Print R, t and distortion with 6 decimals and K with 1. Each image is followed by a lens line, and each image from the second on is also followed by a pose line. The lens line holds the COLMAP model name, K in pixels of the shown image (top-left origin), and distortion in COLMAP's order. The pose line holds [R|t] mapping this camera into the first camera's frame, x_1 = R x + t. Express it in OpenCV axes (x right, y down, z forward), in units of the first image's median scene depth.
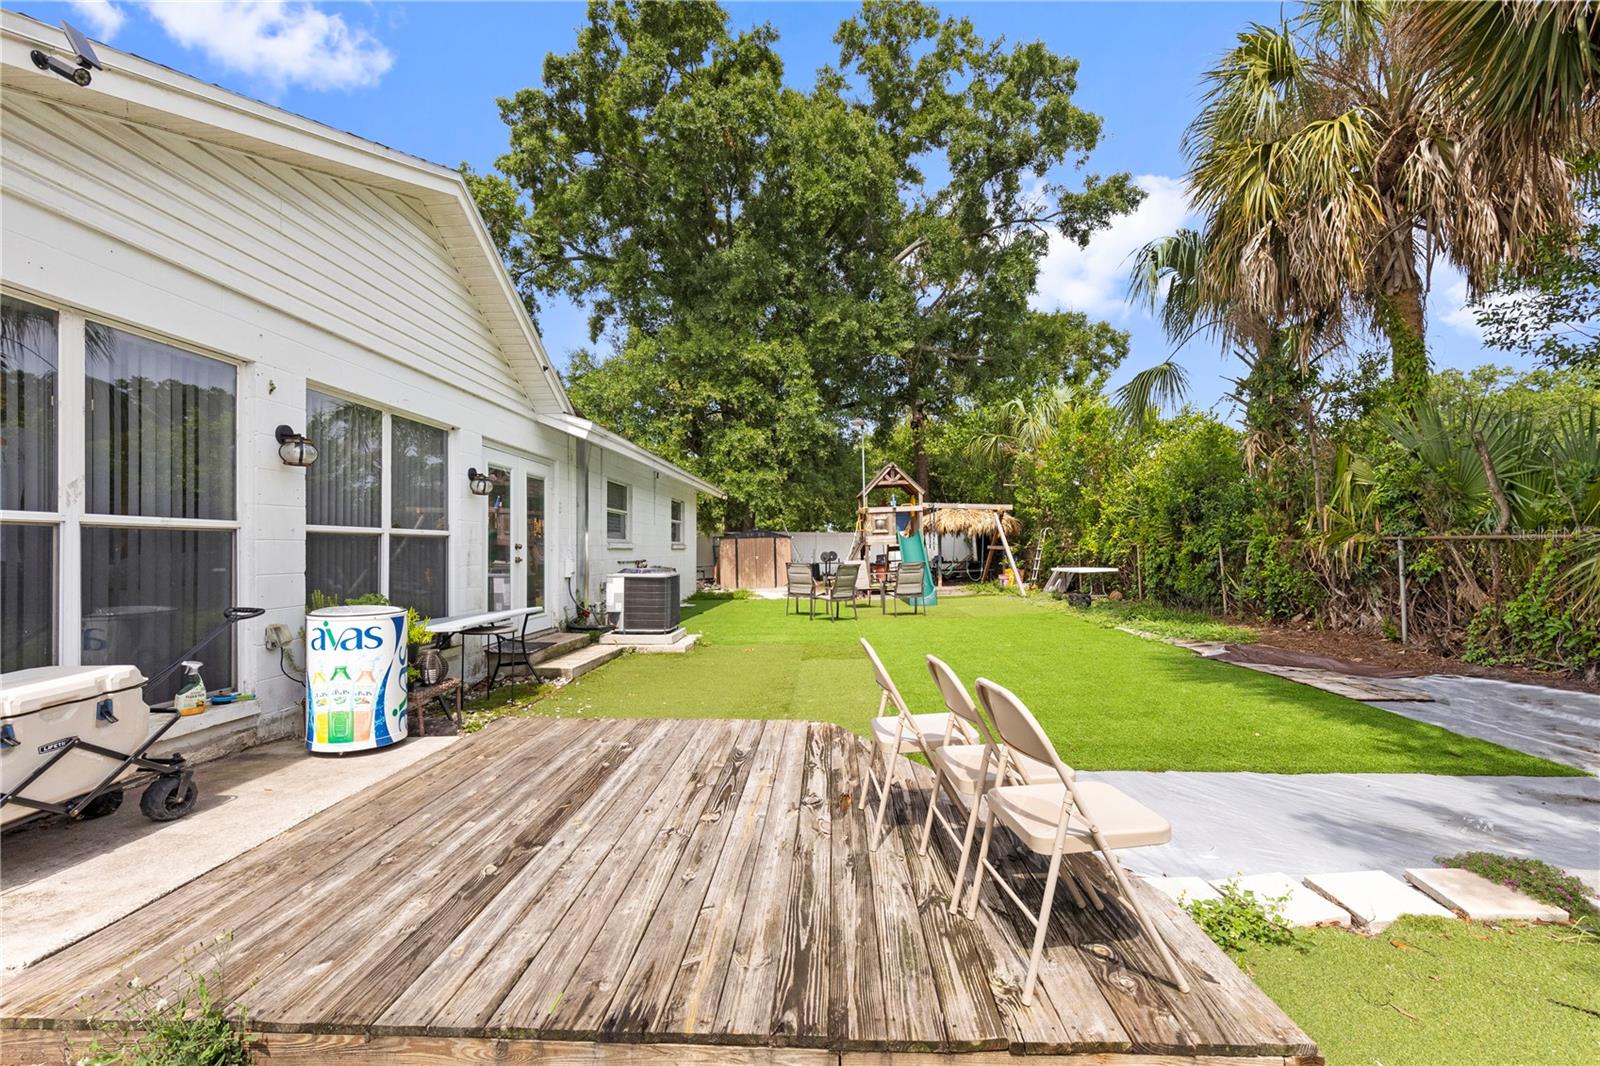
lens RADIAL K [[722.8, 0, 799.8], [0, 722.8, 548.0], [0, 0, 1]] dist [0.010024, -0.001020]
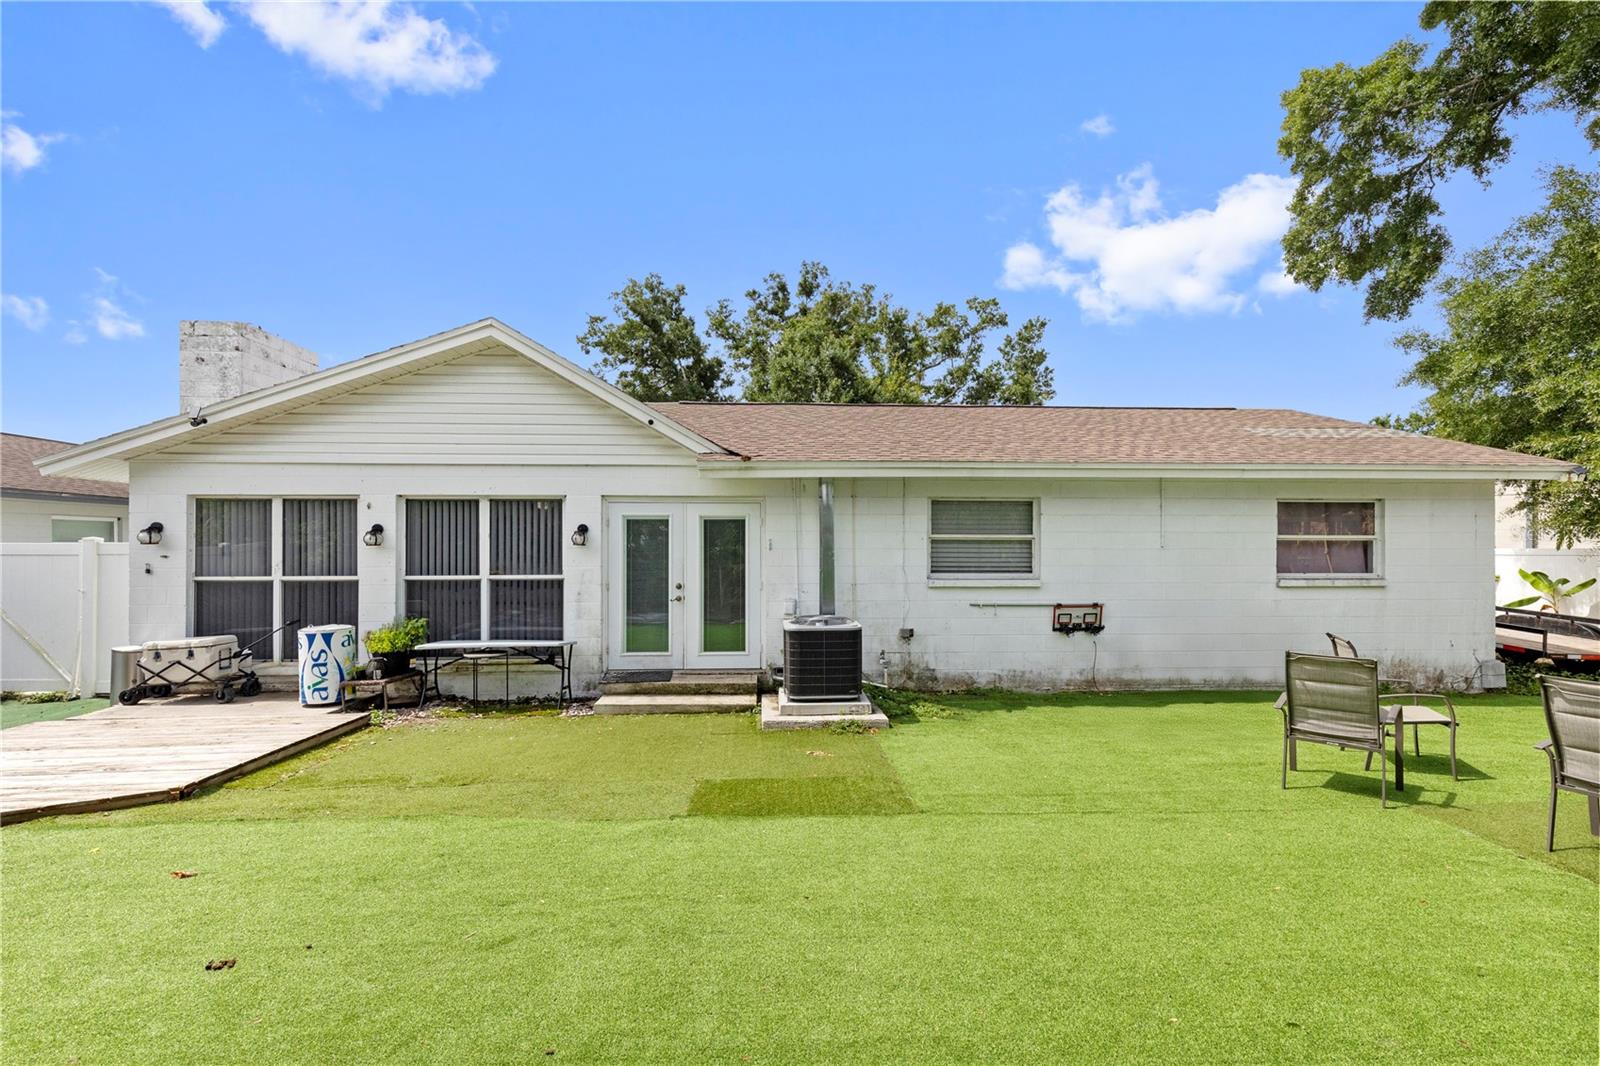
lens RADIAL K [[722.8, 0, 826.5], [0, 722.8, 540.0], [0, 0, 1]] dist [0.010024, -0.001020]
pose [[0.093509, -0.006646, -0.995596, 1.320622], [0.002364, 0.999976, -0.006453, -0.119244], [0.995616, -0.001751, 0.093522, 2.074552]]
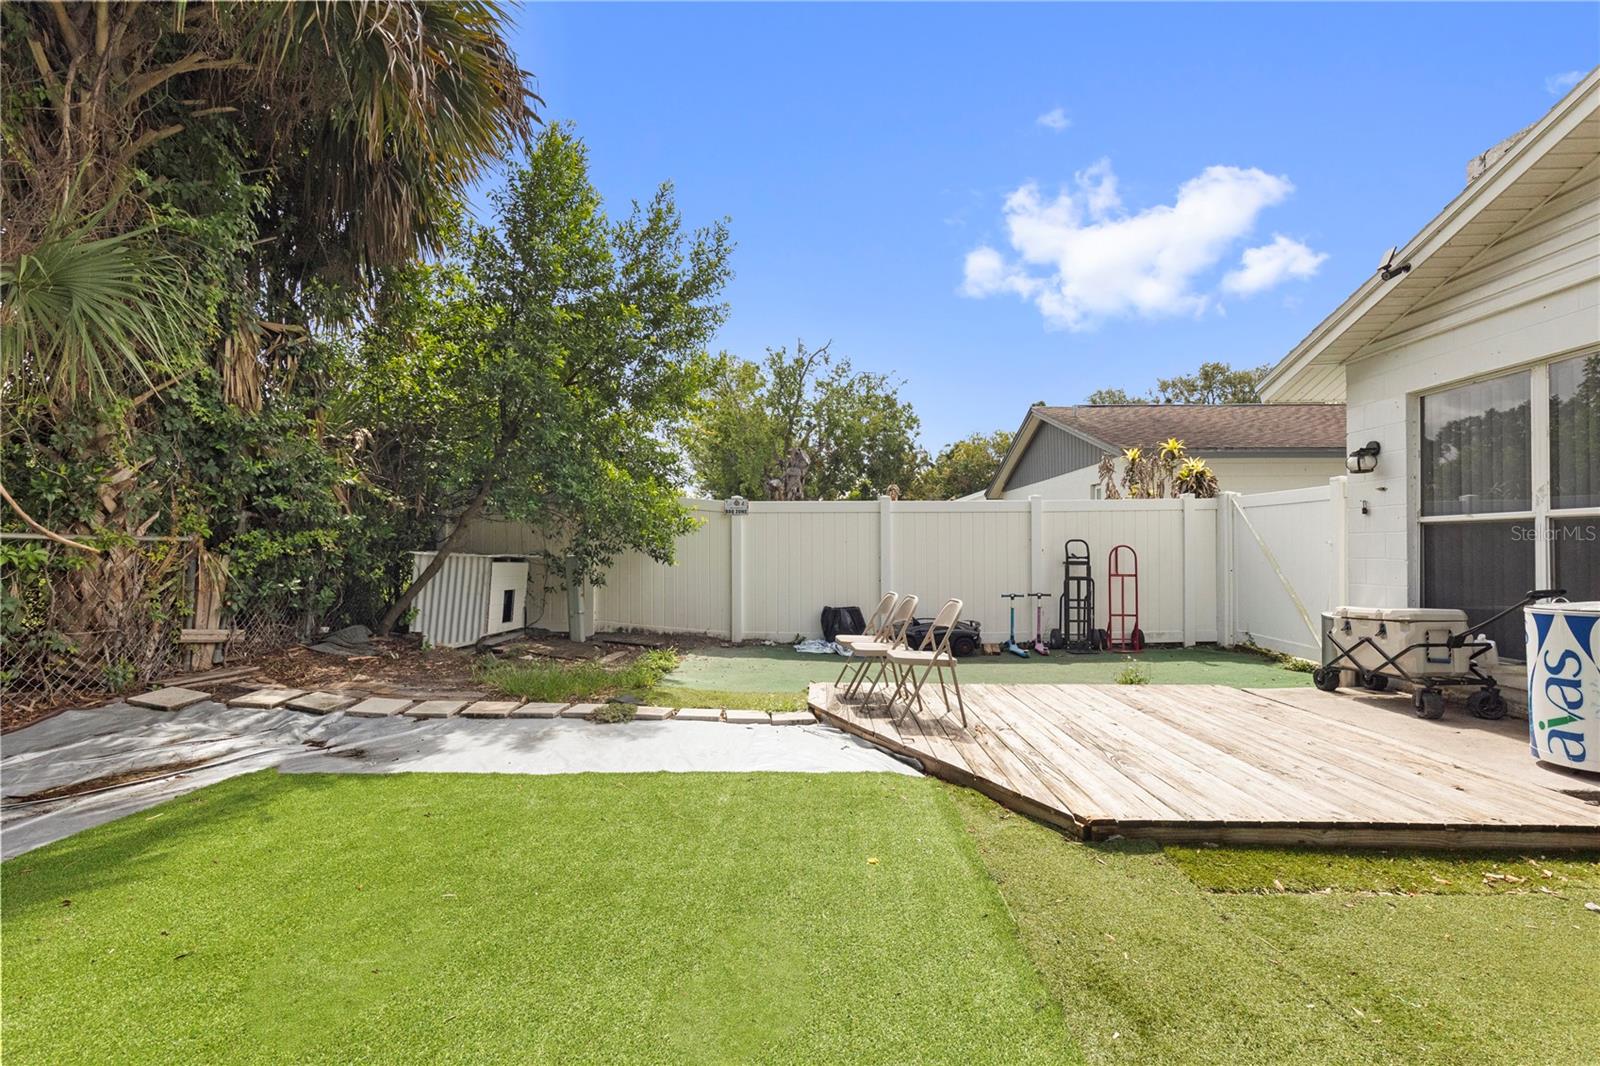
lens RADIAL K [[722.8, 0, 798.5], [0, 722.8, 541.5], [0, 0, 1]] dist [0.010024, -0.001020]
pose [[-0.999870, 0.006838, -0.014597, 0.324413], [0.007002, 0.999913, -0.011210, 0.013491], [0.014519, -0.011311, -0.999831, 1.829268]]
